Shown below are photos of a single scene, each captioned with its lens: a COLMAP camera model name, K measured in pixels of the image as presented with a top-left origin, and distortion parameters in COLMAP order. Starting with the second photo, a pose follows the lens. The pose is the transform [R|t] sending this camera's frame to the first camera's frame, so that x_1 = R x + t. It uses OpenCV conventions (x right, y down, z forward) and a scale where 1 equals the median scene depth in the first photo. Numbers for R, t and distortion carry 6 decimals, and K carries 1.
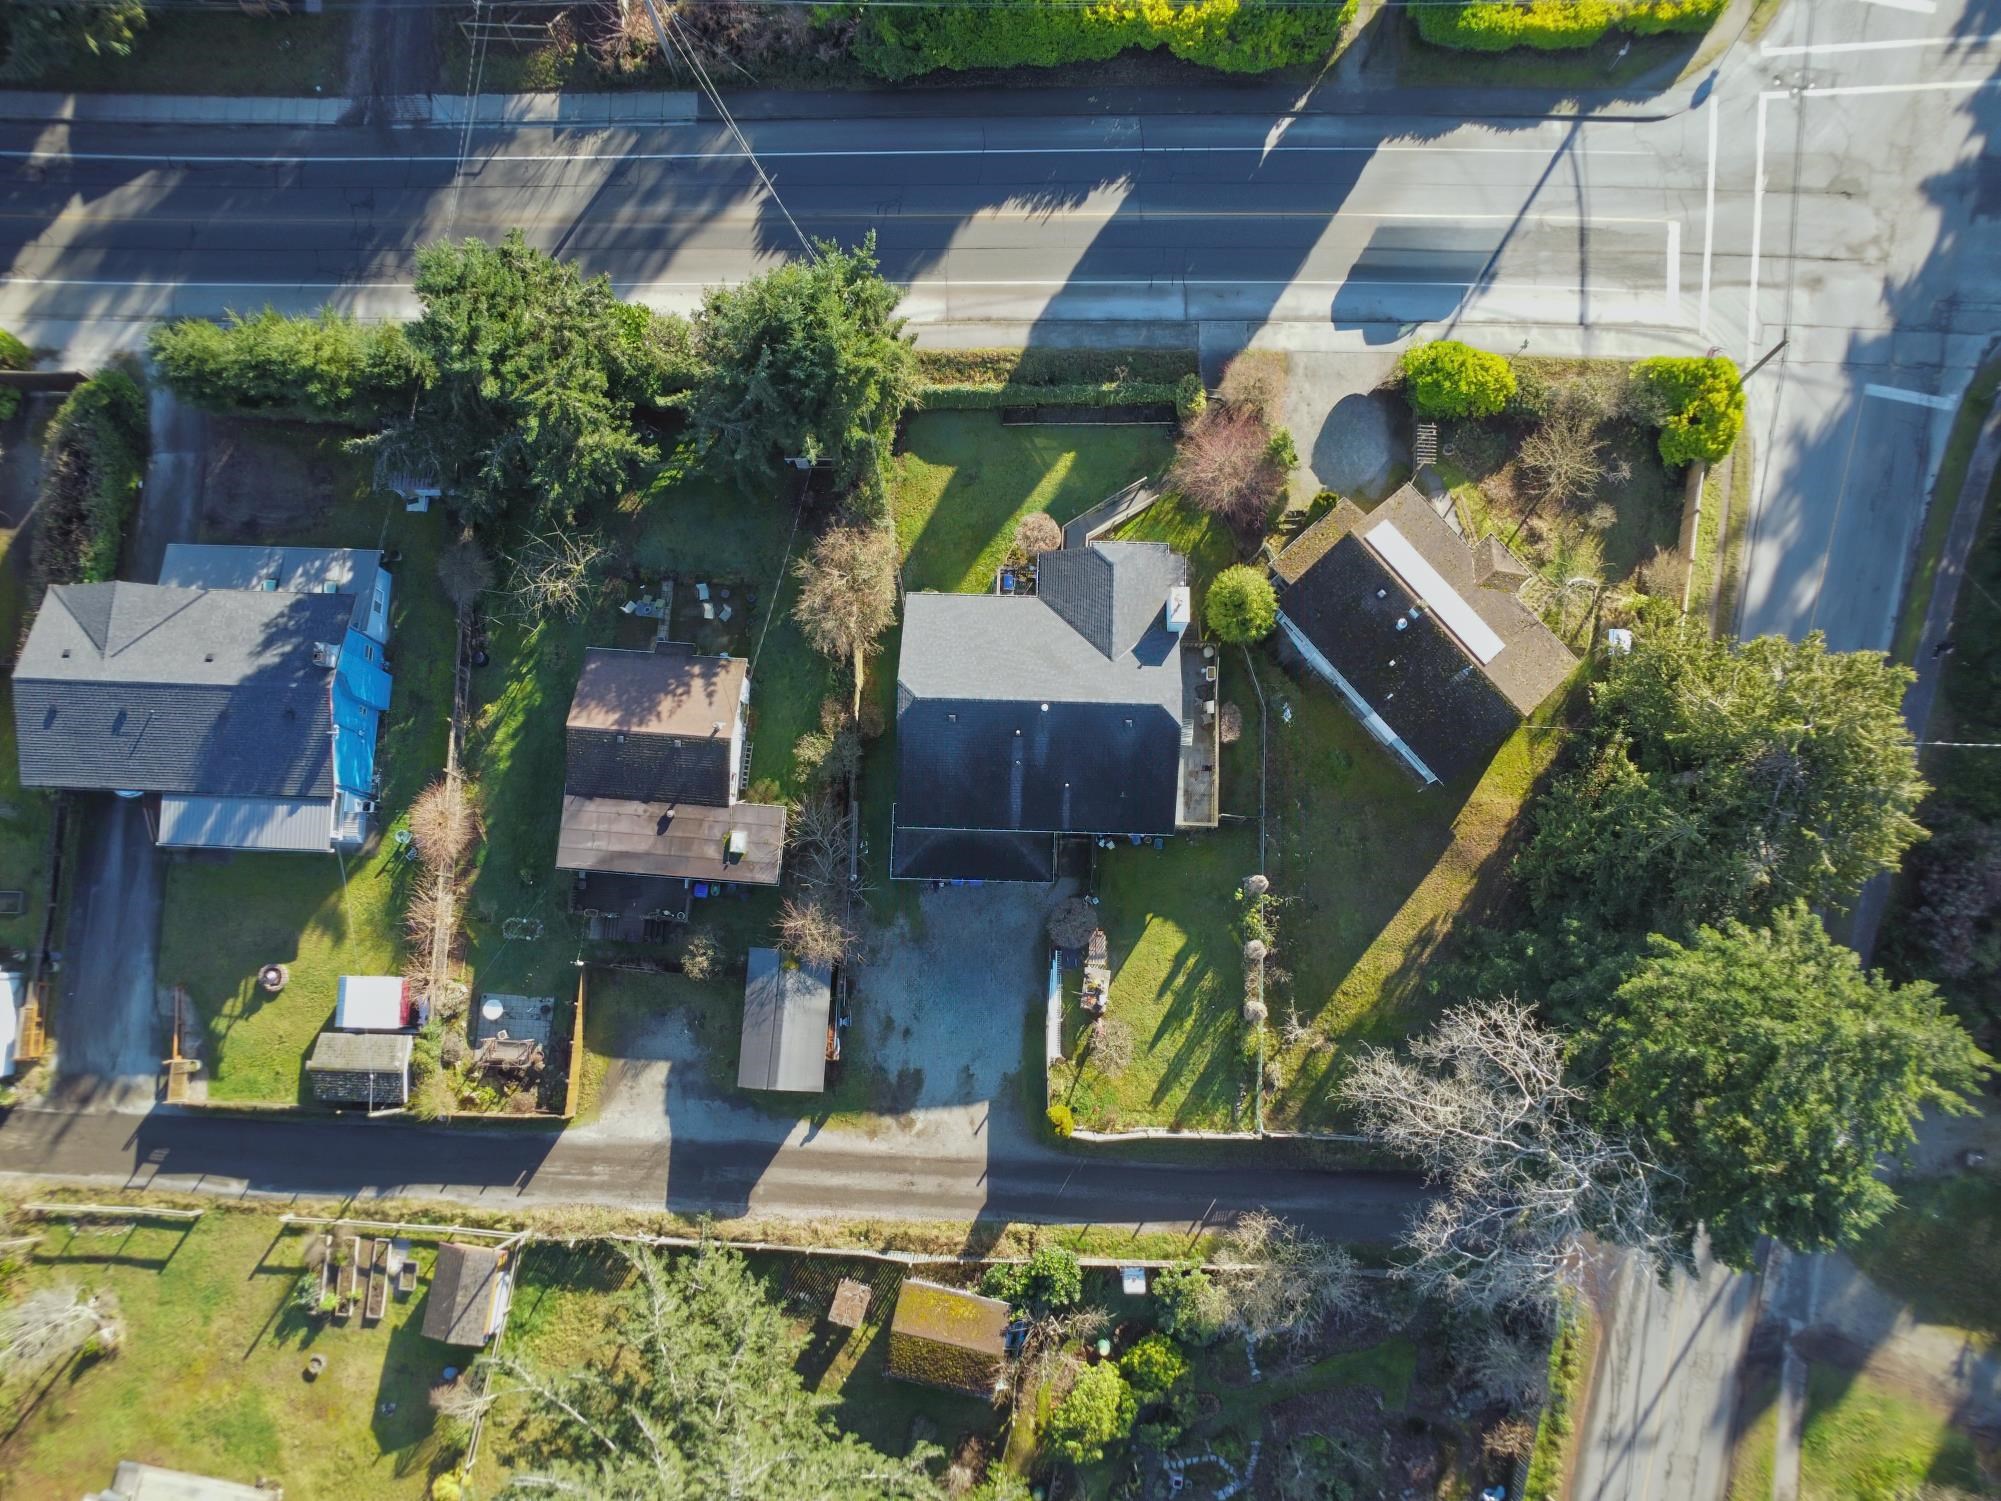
lens RADIAL K [[1451.4, 0, 1000.5], [0, 1451.4, 750.5], [0, 0, 1]] dist [-0.035411, -0.004382]
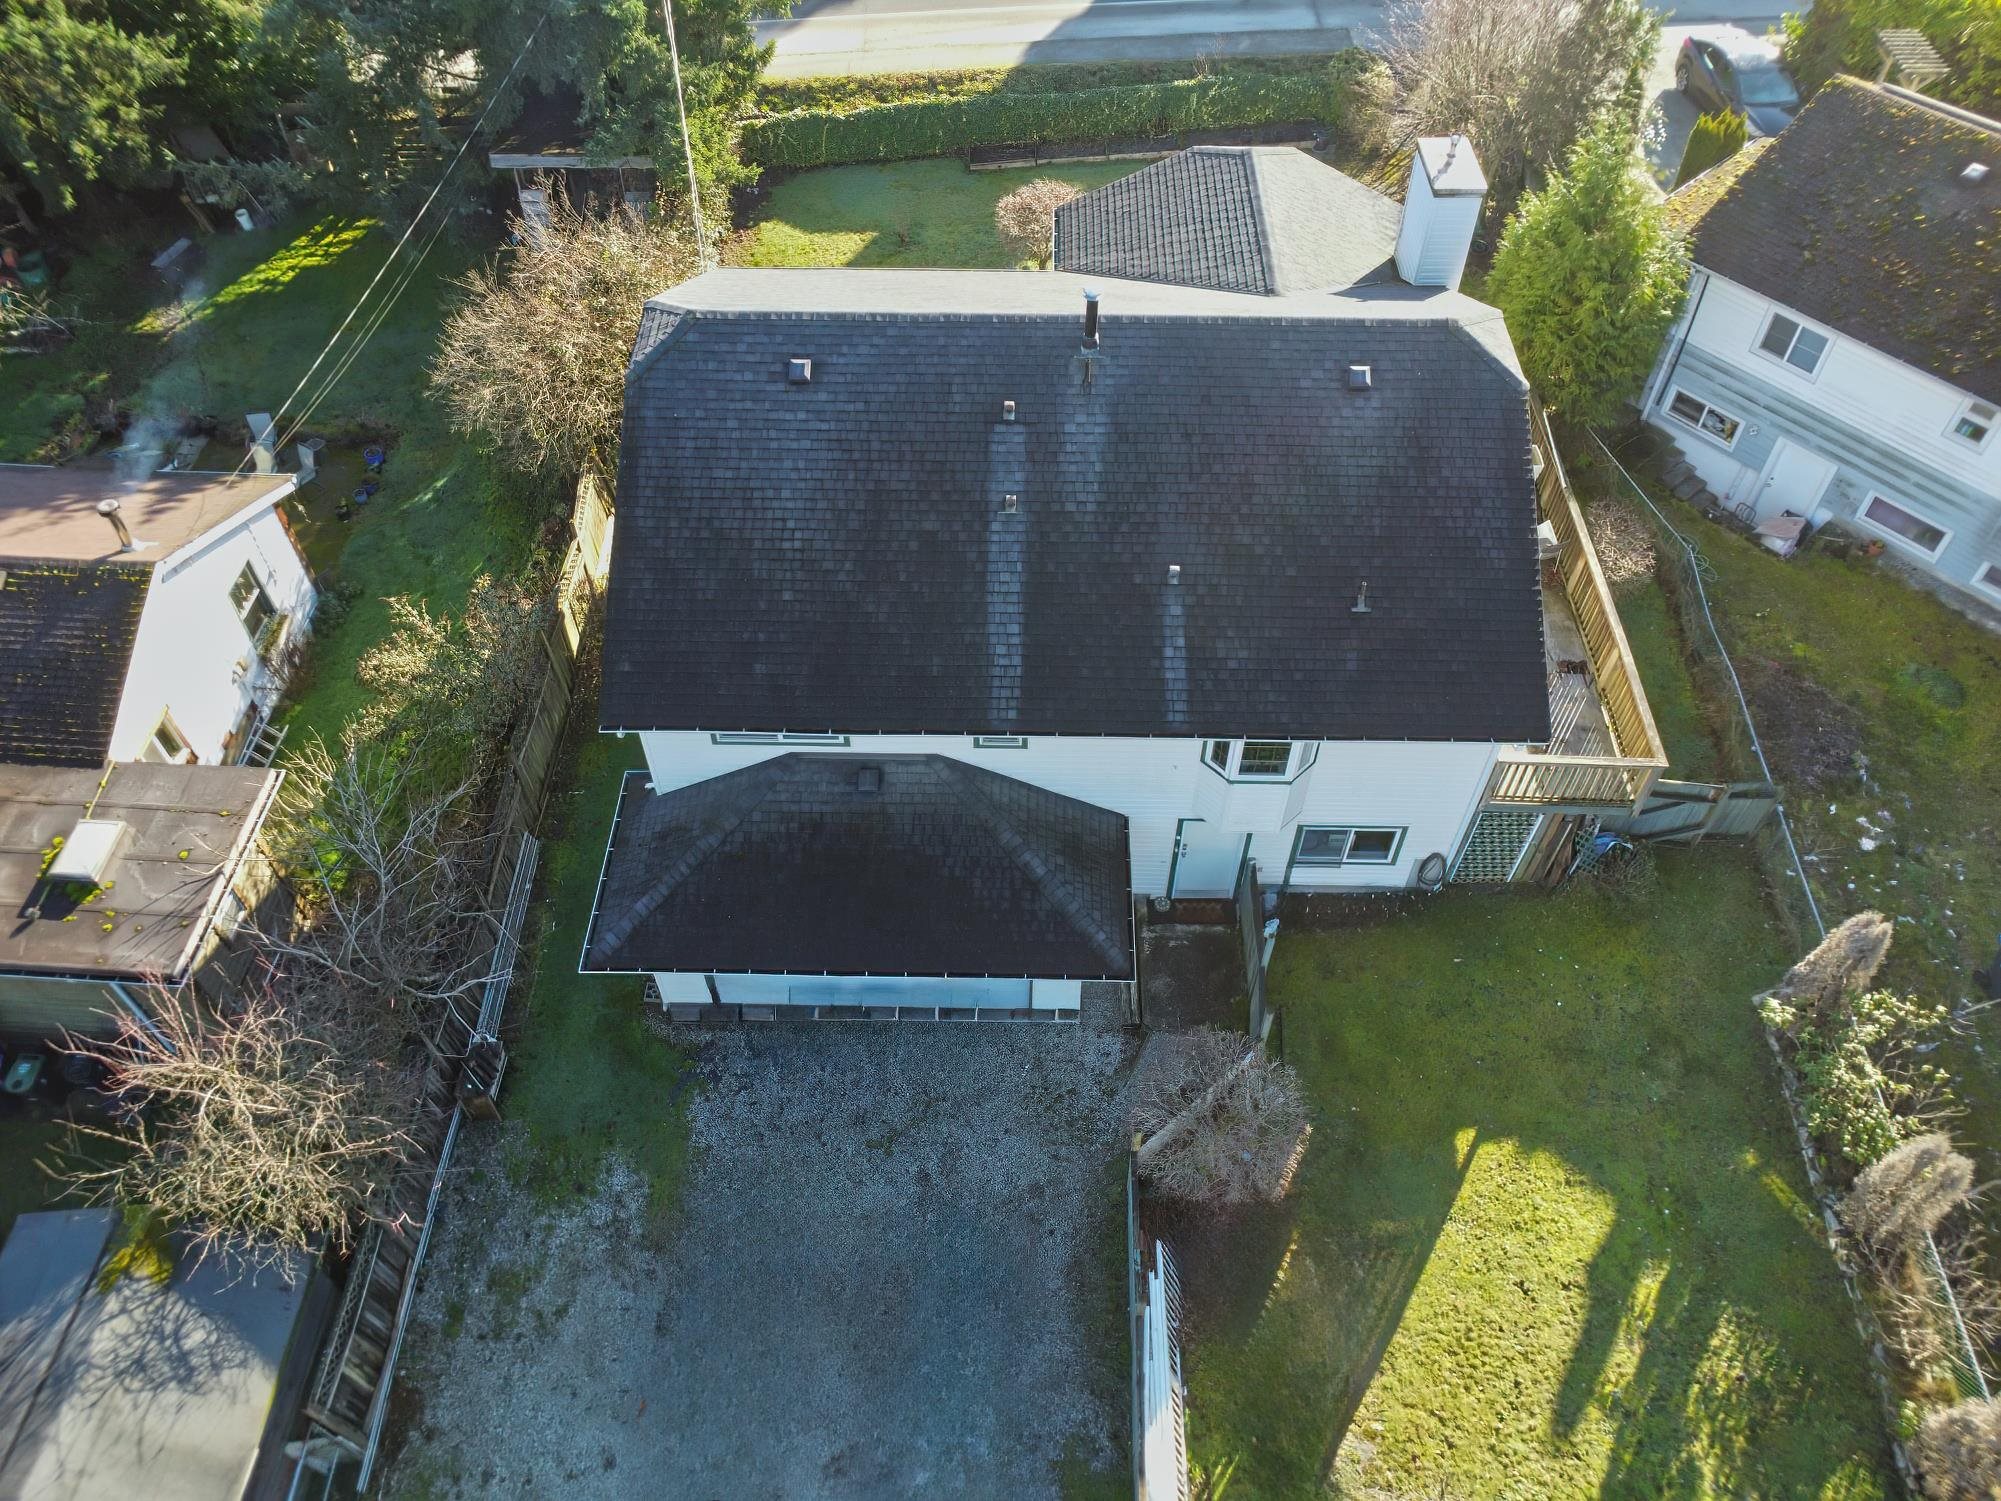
lens RADIAL K [[1451.4, 0, 1000.5], [0, 1451.4, 750.5], [0, 0, 1]] dist [-0.035411, -0.004382]
pose [[0.999933, -0.005675, 0.010105, 0.006423], [0.009924, 0.869674, -0.493527, 0.190156], [-0.005988, 0.493594, 0.869672, 0.714692]]
